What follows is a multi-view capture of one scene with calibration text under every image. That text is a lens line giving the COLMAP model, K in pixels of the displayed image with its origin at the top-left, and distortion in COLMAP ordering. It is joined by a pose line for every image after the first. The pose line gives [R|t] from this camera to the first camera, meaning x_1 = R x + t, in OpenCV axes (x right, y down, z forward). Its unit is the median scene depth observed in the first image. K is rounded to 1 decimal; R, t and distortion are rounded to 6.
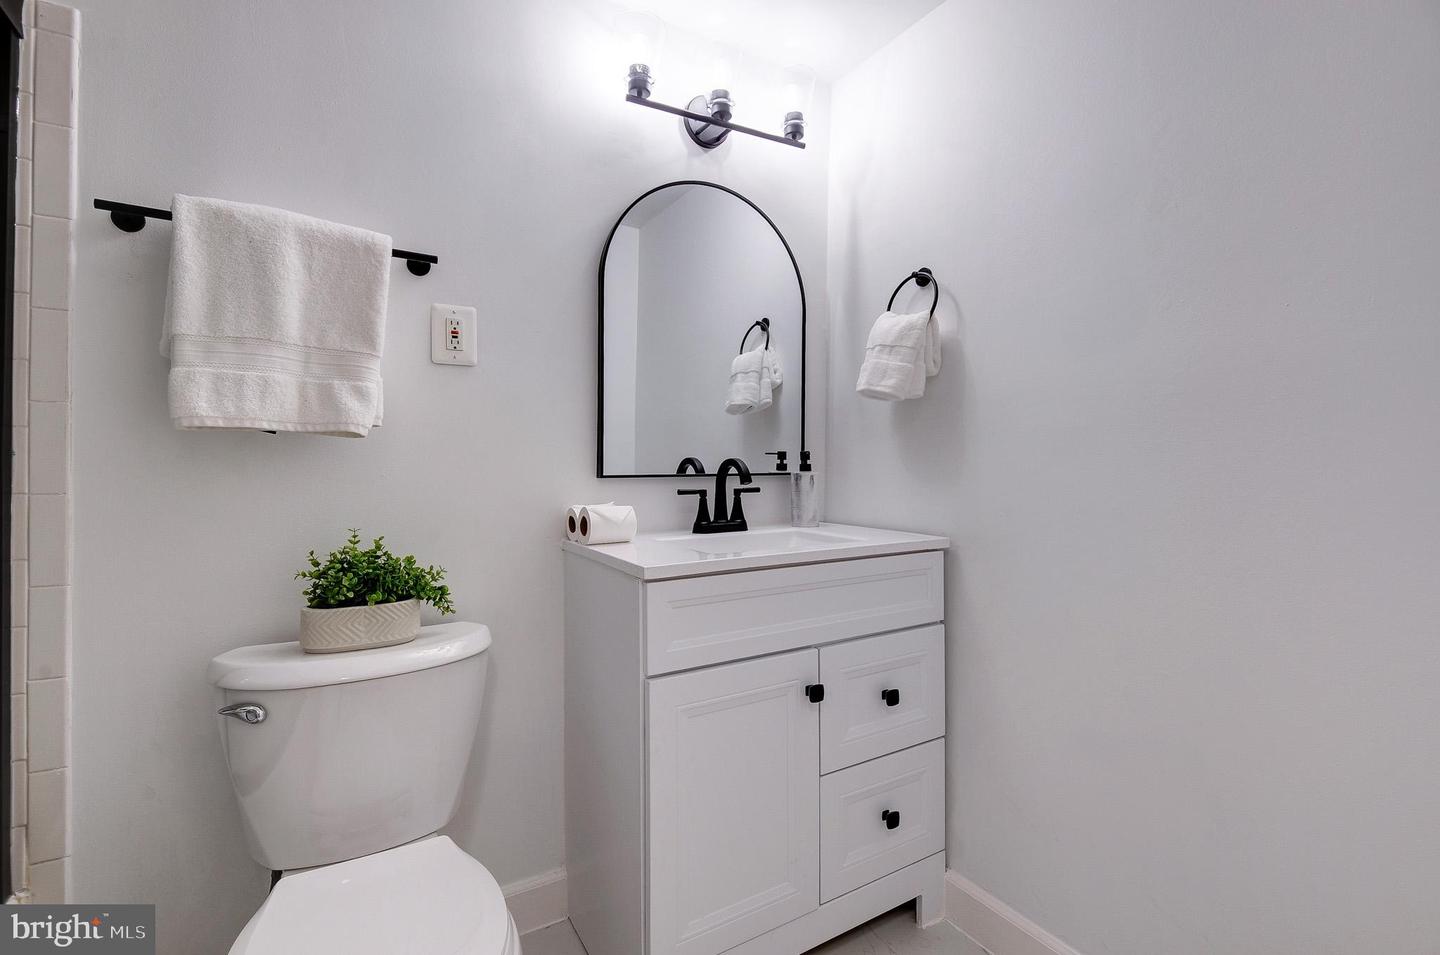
lens RADIAL K [[670.8, 0, 756.7], [0, 670.8, 460.3], [0, 0, 1]] dist [-0.002181, -0.001129]
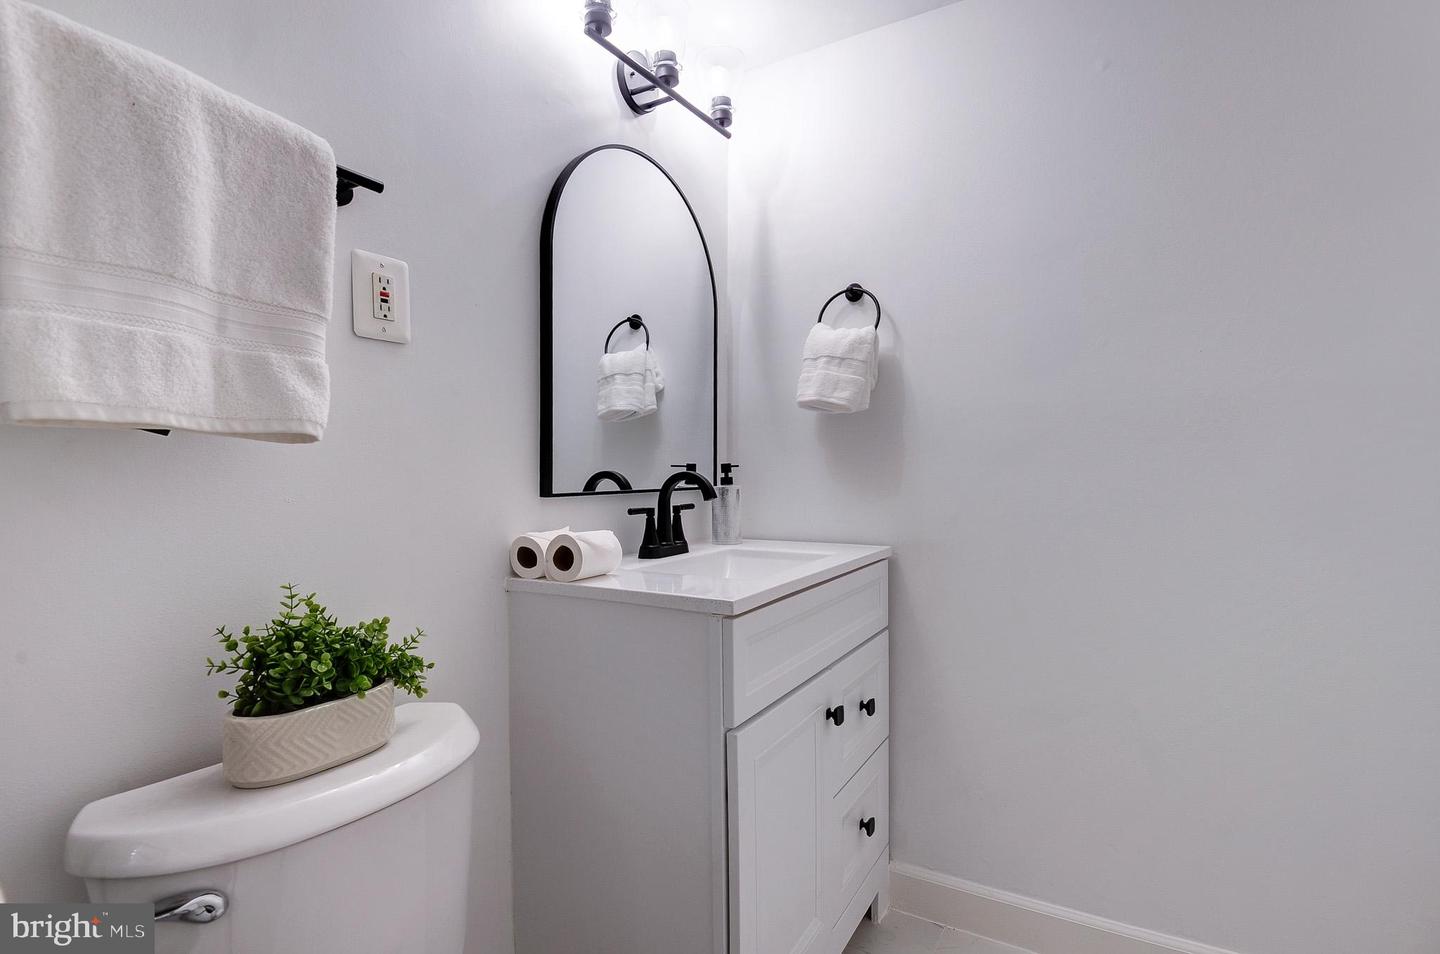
lens RADIAL K [[694.0, 0, 750.0], [0, 694.0, 475.9], [0, 0, 1]] dist [0.000403, -0.013414]
pose [[0.875415, -0.008485, 0.483297, -0.467457], [0.005578, 0.999957, 0.007452, -0.004050], [-0.483339, -0.003828, 0.875425, 0.179259]]
